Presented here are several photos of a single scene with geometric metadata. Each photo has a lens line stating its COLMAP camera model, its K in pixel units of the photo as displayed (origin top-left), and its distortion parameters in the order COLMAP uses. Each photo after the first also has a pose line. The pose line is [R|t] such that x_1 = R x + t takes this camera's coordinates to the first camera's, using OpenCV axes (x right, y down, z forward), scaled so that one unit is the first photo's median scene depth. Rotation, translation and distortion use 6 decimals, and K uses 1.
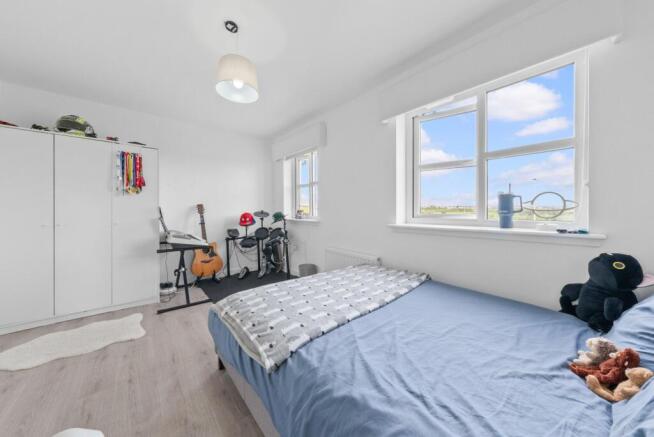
lens RADIAL K [[224.6, 0, 327.2], [0, 224.6, 219.7], [0, 0, 1]] dist [-0.001144, -0.000008]
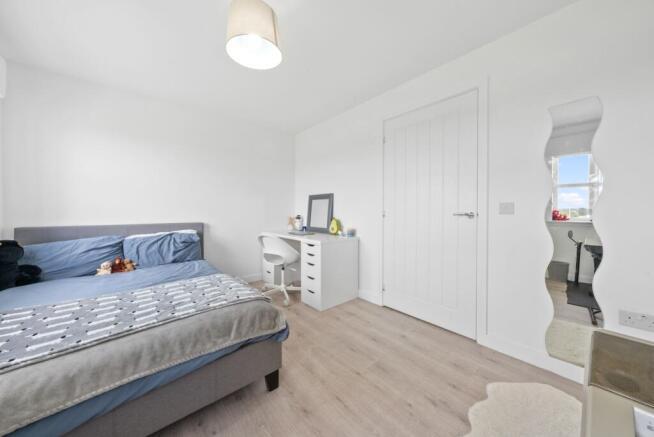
lens RADIAL K [[224.6, 0, 326.8], [0, 224.6, 217.4], [0, 0, 1]] dist [-0.001144, -0.000008]
pose [[-0.999252, -0.011804, 0.036816, -0.766029], [-0.011347, 0.999856, 0.012603, 0.002513], [-0.036960, 0.012176, -0.999243, 2.011259]]
